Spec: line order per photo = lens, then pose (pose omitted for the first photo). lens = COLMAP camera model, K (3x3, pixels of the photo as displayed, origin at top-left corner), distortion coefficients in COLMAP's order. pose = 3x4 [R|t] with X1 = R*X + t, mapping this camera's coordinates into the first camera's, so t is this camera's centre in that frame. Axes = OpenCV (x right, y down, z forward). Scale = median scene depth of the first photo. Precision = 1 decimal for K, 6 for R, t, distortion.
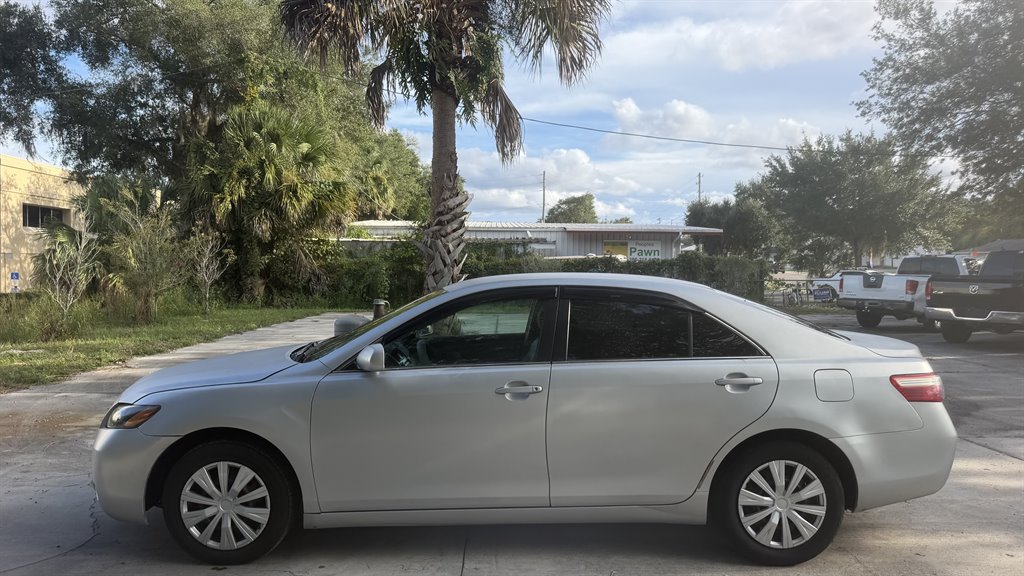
lens RADIAL K [[737.5, 0, 515.1], [0, 737.5, 295.1], [0, 0, 1]] dist [0.012375, -0.013196]
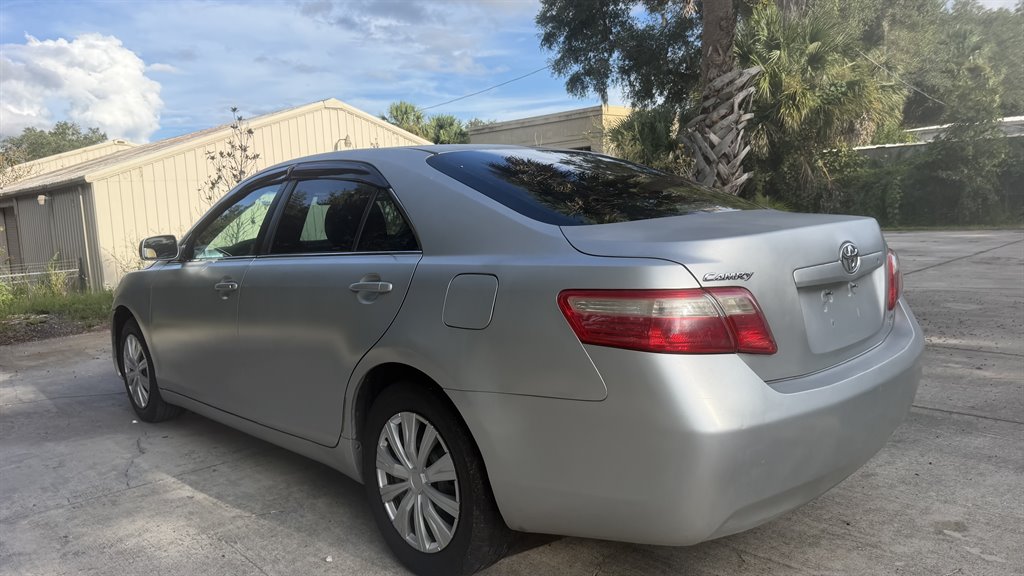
lens RADIAL K [[737.5, 0, 517.8], [0, 737.5, 292.3], [0, 0, 1]] dist [0.012375, -0.013196]
pose [[0.670483, 0.044168, -0.740609, 0.159629], [0.025184, 0.996296, 0.082216, 0.013234], [0.741497, -0.073776, 0.666888, 0.119316]]
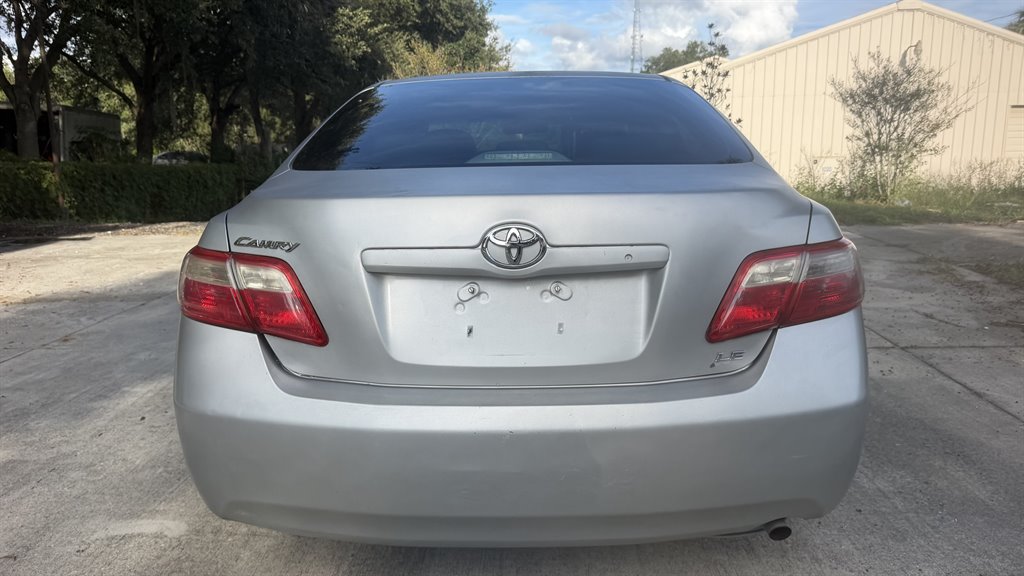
lens RADIAL K [[737.5, 0, 514.4], [0, 737.5, 288.5], [0, 0, 1]] dist [0.012375, -0.013196]
pose [[-0.059617, 0.187092, -0.980532, 0.184969], [-0.023039, 0.981759, 0.188727, 0.008790], [0.997955, 0.033842, -0.054219, 0.226933]]
